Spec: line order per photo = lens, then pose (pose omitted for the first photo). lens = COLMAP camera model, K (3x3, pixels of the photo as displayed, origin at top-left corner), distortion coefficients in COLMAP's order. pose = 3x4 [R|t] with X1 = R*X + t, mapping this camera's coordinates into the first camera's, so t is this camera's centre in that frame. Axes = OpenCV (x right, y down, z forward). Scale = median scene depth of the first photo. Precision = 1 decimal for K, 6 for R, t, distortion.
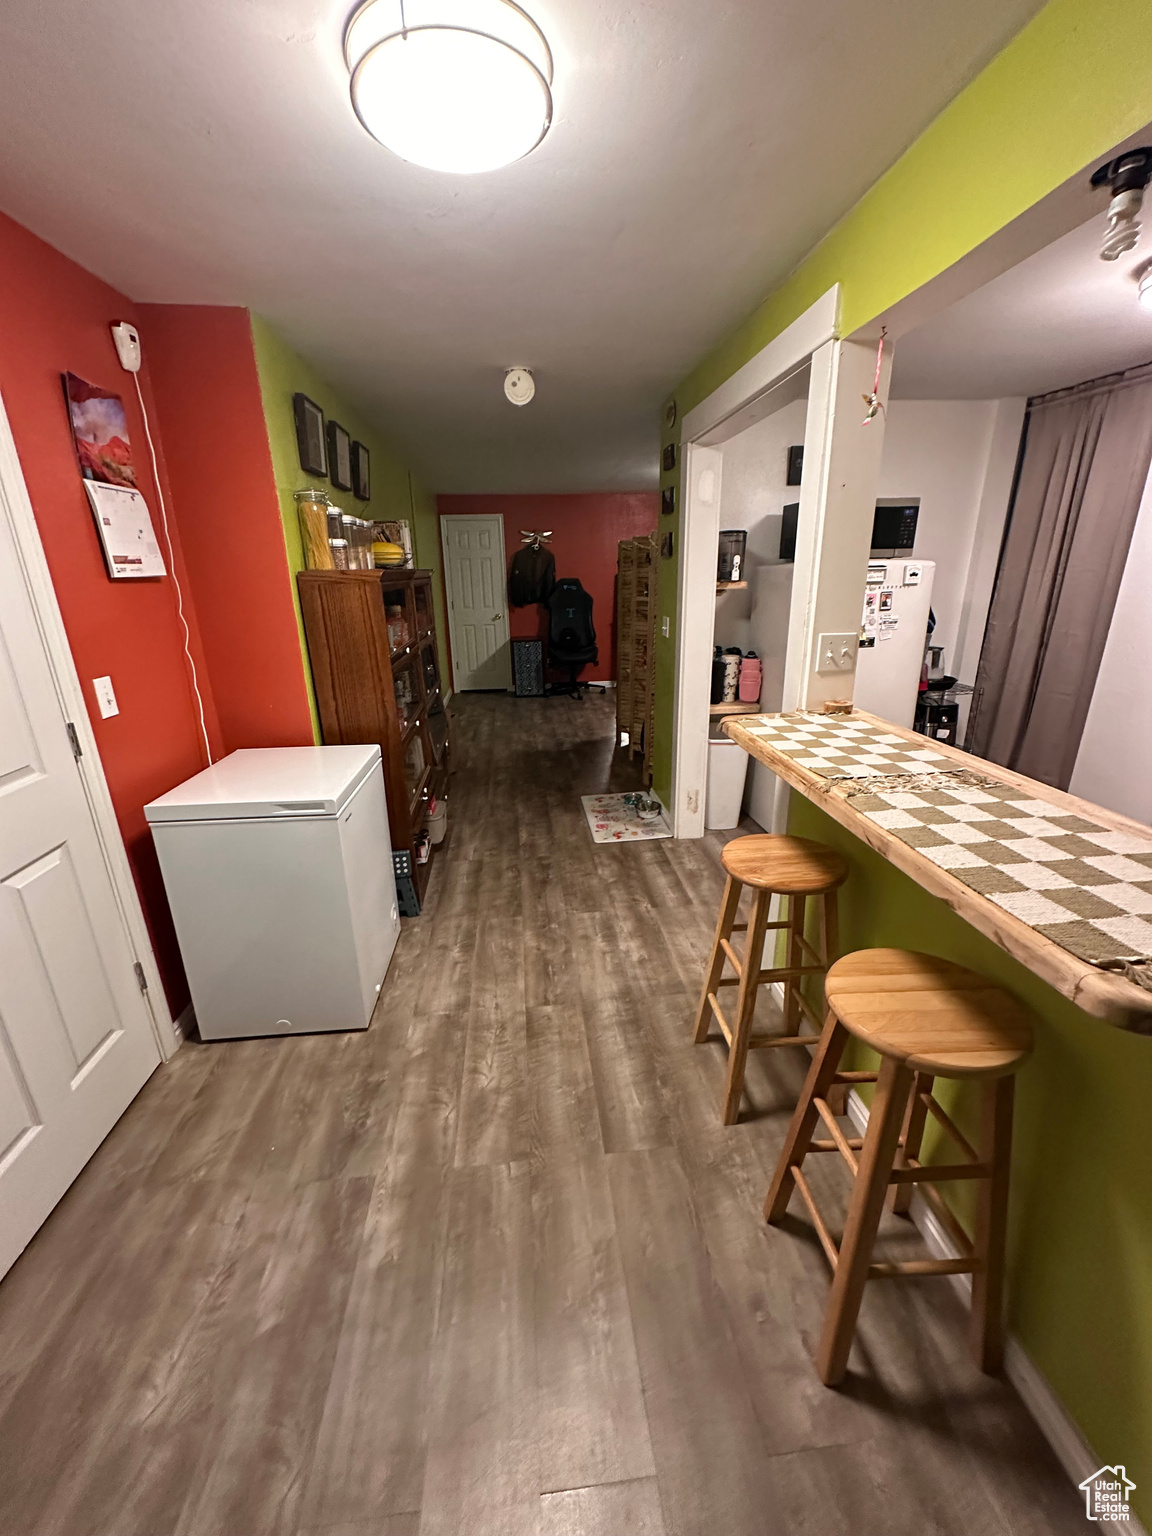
lens RADIAL K [[612.2, 0, 579.4], [0, 612.2, 768.3], [0, 0, 1]] dist [-0.000256, 0.000446]
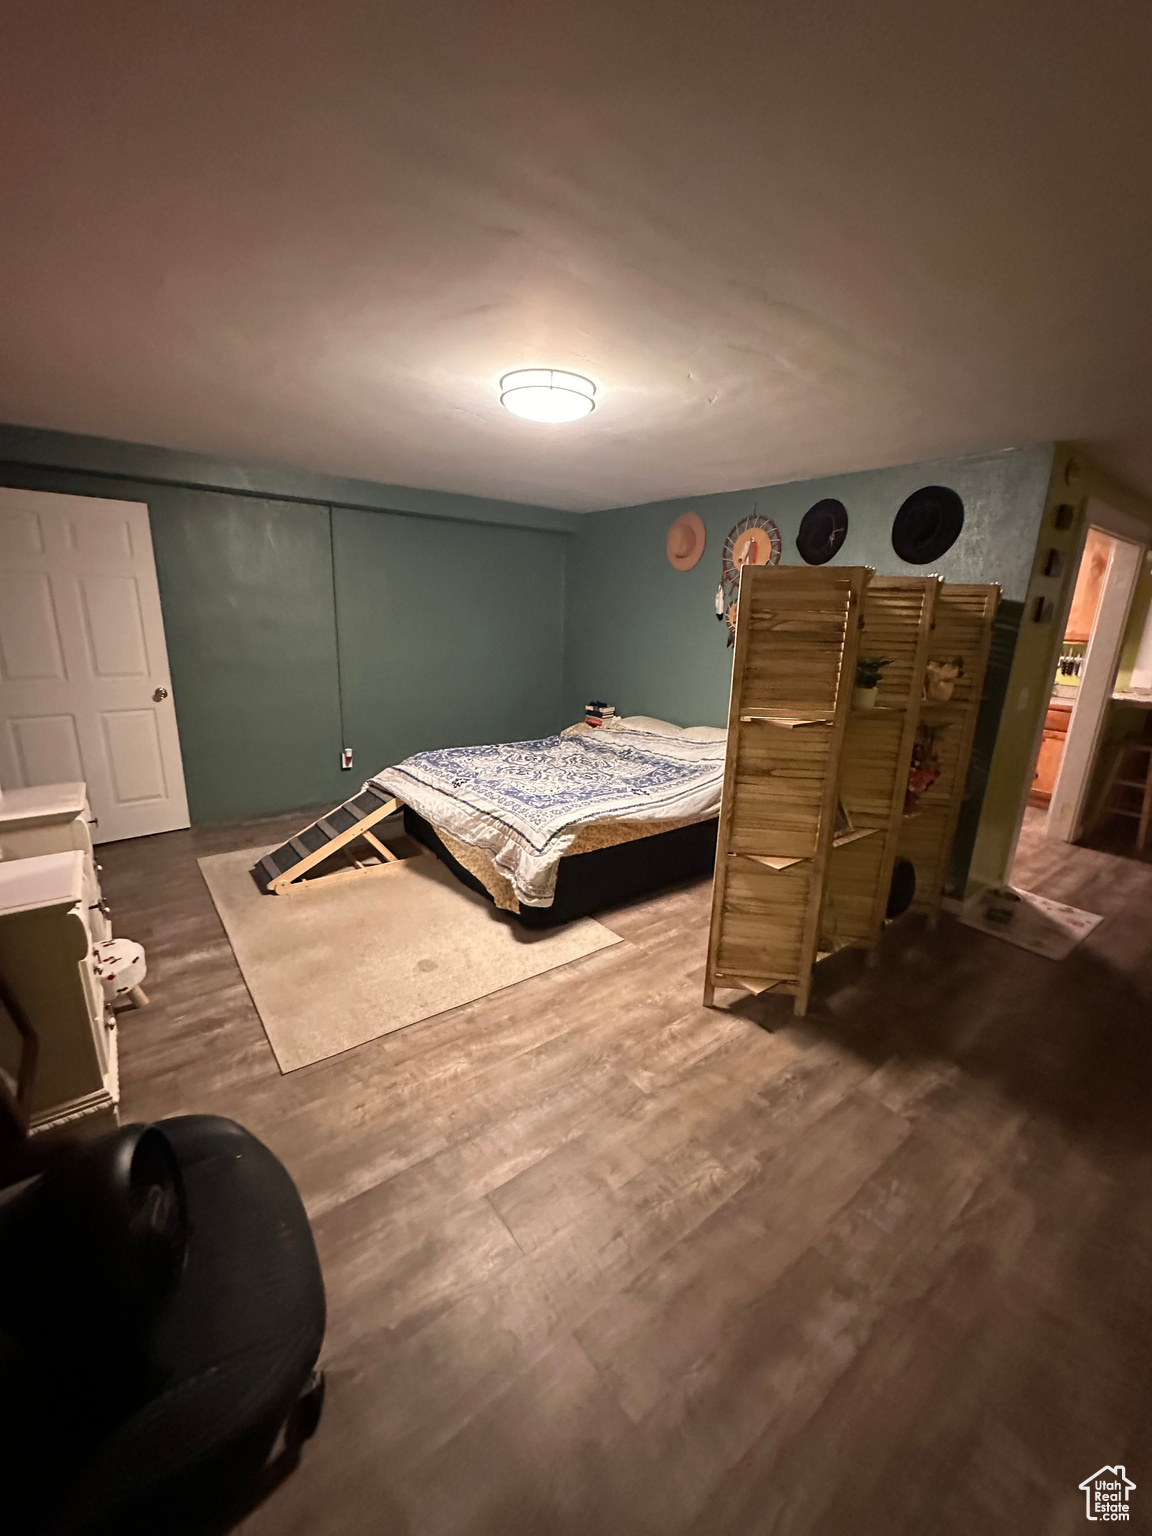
lens RADIAL K [[612.2, 0, 579.4], [0, 612.2, 768.3], [0, 0, 1]] dist [-0.000256, 0.000446]
pose [[-0.526593, -0.216606, 0.822059, -0.272074], [0.240243, 0.889661, 0.388312, -0.637539], [-0.815465, 0.401977, -0.416452, 1.922667]]
